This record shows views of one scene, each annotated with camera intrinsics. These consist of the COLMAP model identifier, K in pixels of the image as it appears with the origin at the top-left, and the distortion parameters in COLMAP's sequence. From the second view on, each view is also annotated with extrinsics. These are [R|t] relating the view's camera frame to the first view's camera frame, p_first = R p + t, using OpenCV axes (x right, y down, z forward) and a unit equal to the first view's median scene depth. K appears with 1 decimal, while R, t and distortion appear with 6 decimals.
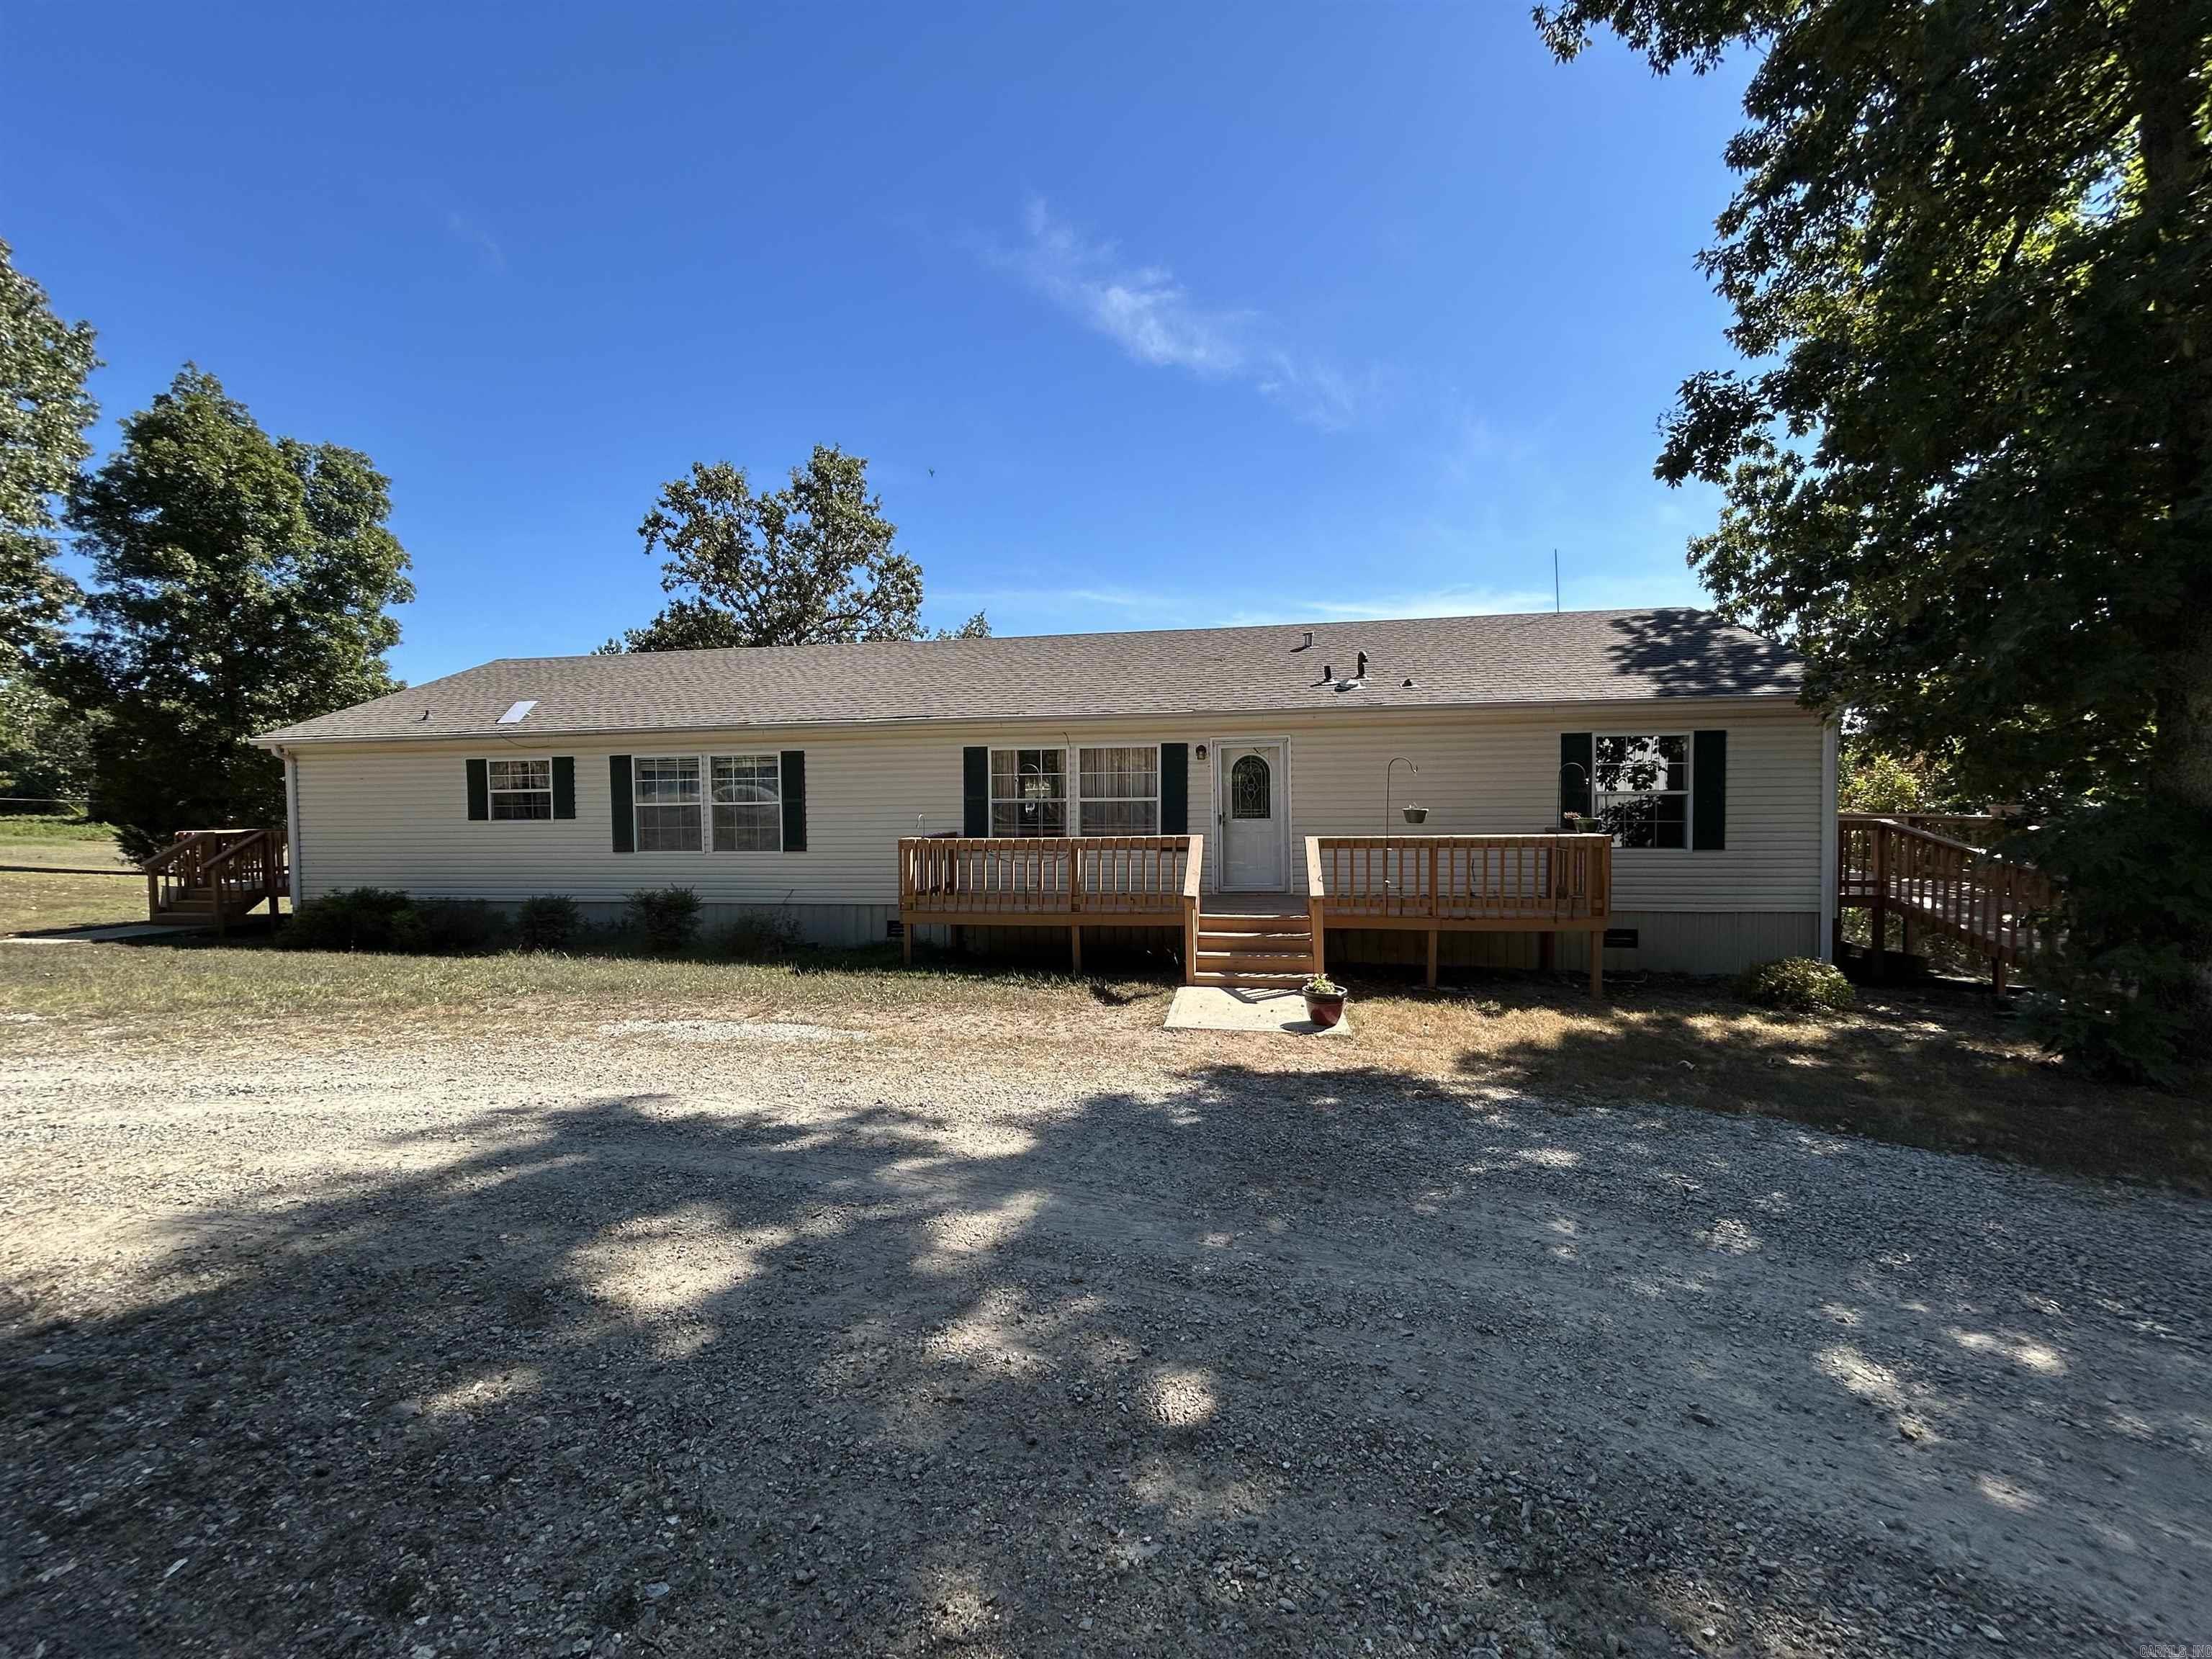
lens RADIAL K [[893.4, 0, 1108.6], [0, 893.4, 828.3], [0, 0, 1]] dist [-0.000770, 0.000255]
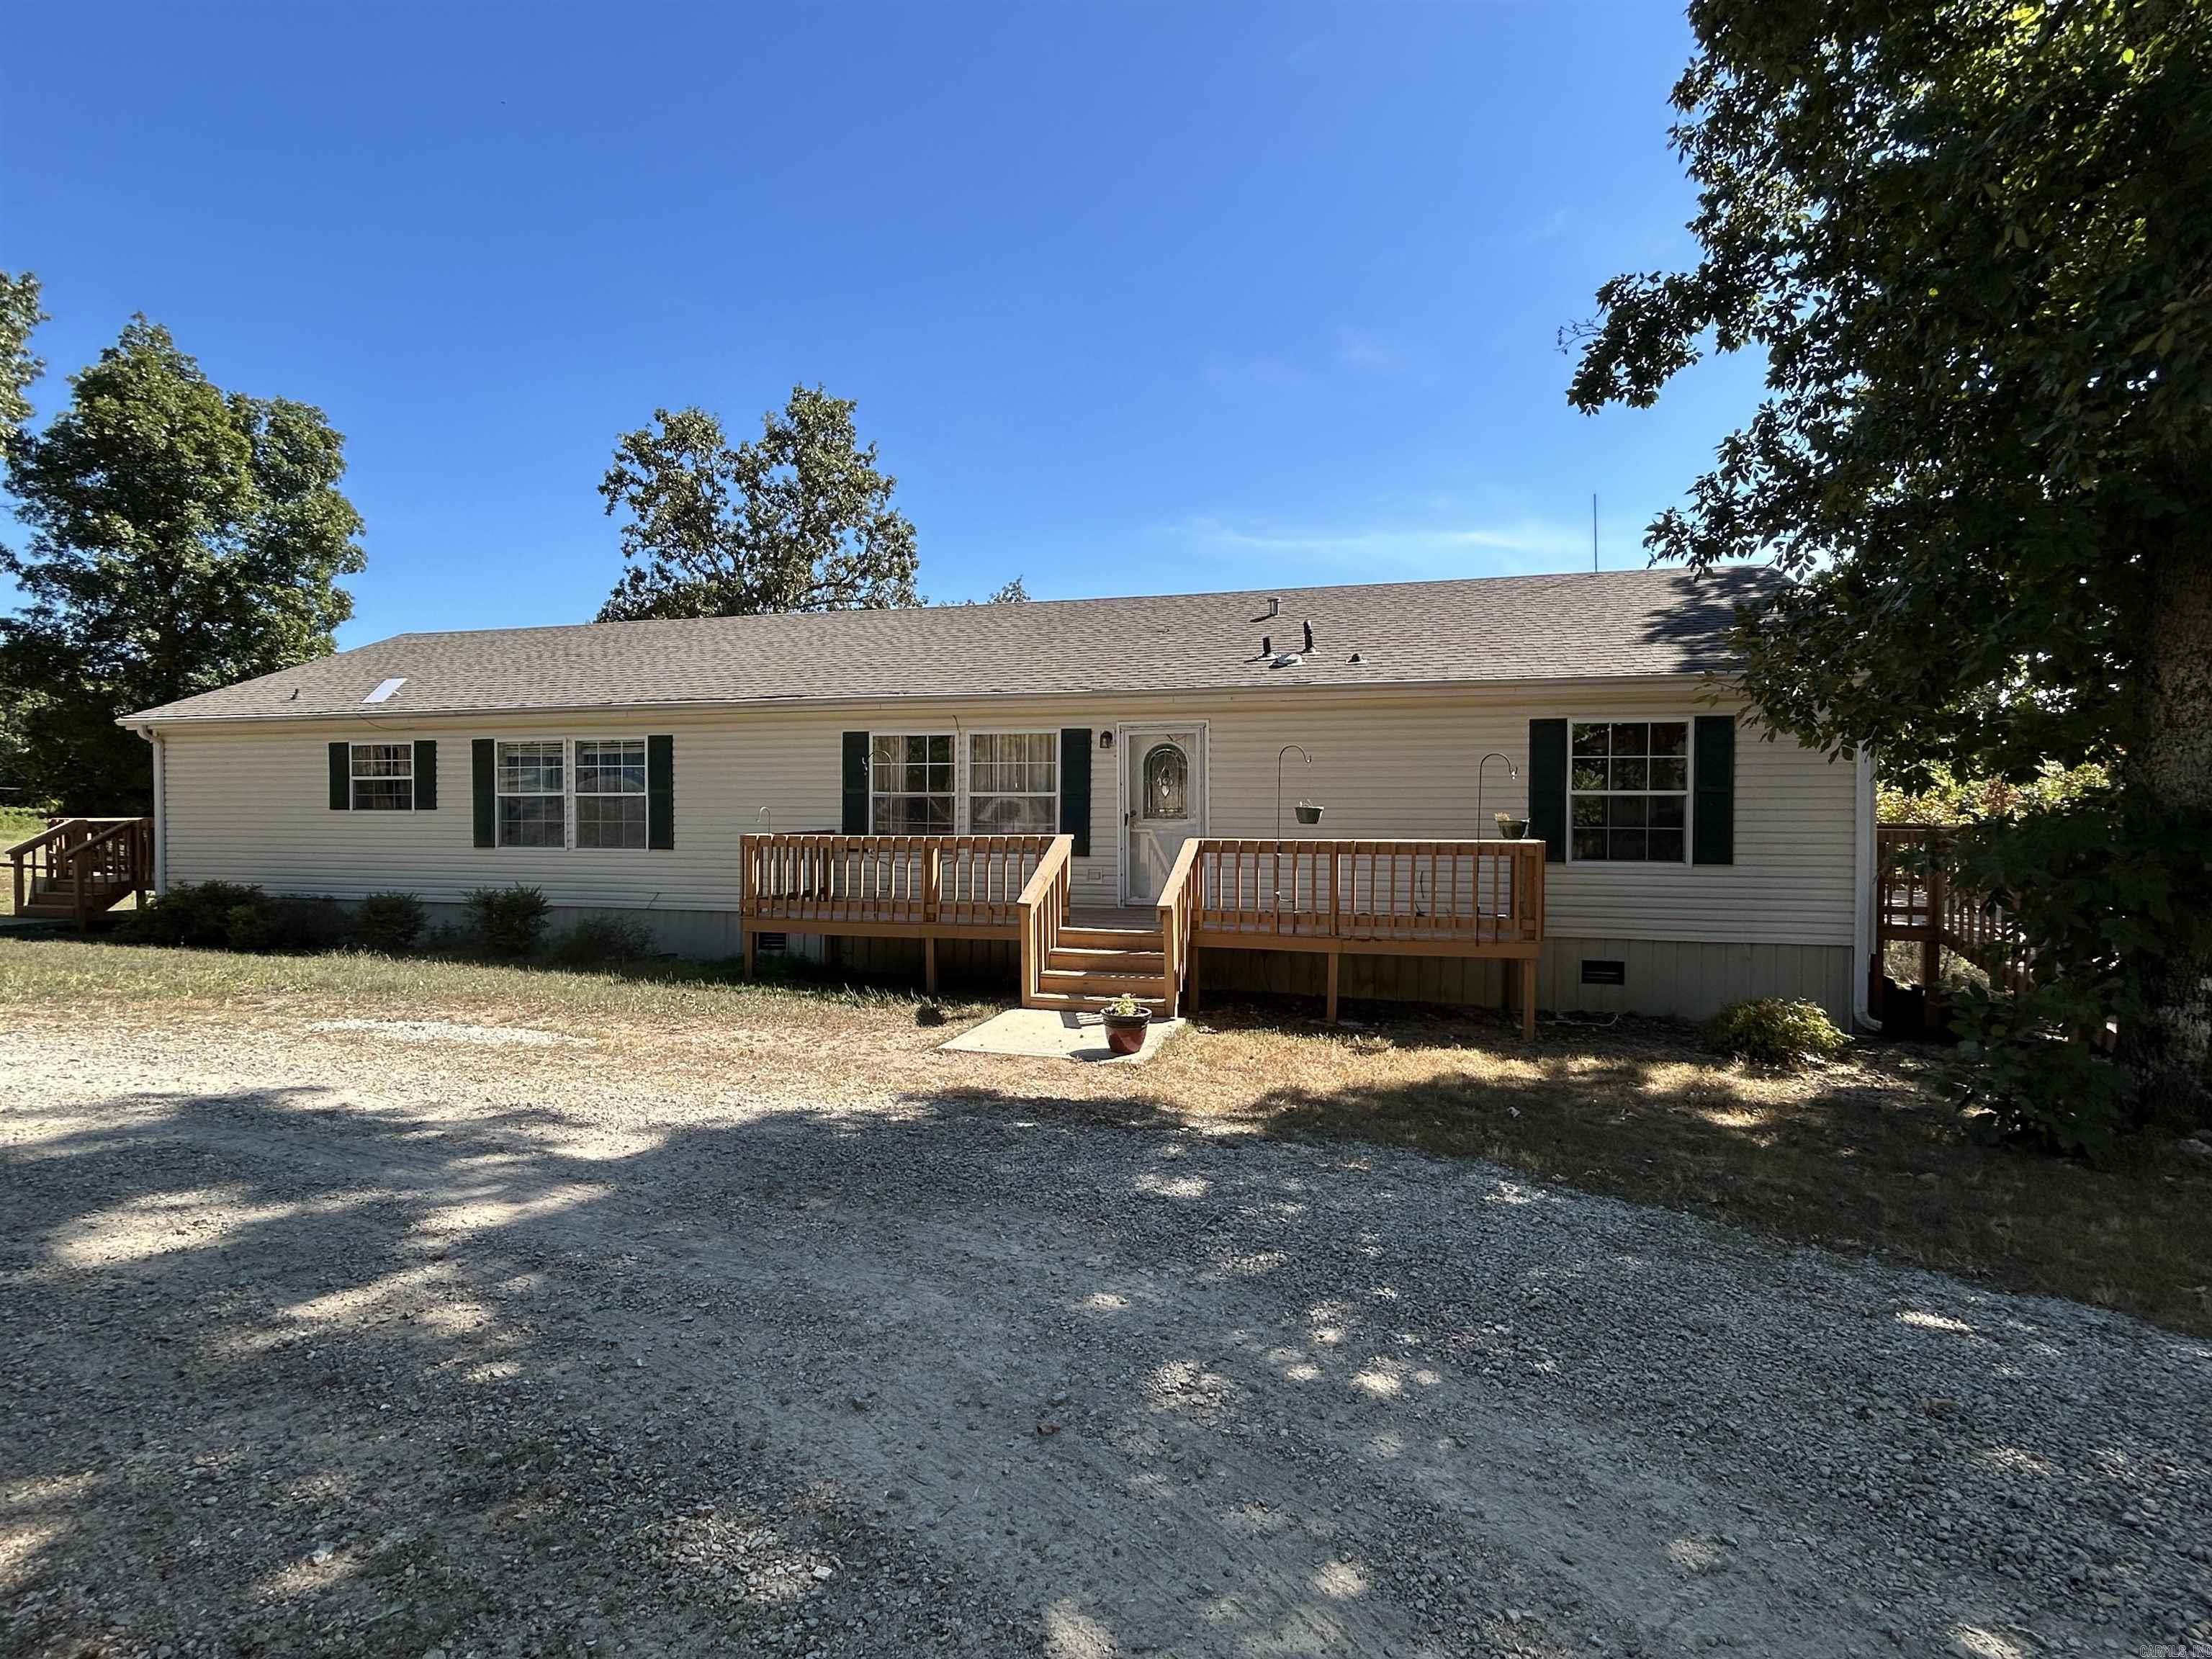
lens RADIAL K [[1104.2, 0, 1107.1], [0, 1104.2, 818.5], [0, 0, 1]] dist [0.004332, 0.002275]
pose [[0.994141, 0.014602, -0.107101, 0.207568], [-0.017095, 0.999603, -0.022390, 0.012491], [0.106731, 0.024090, 0.993996, -0.035959]]
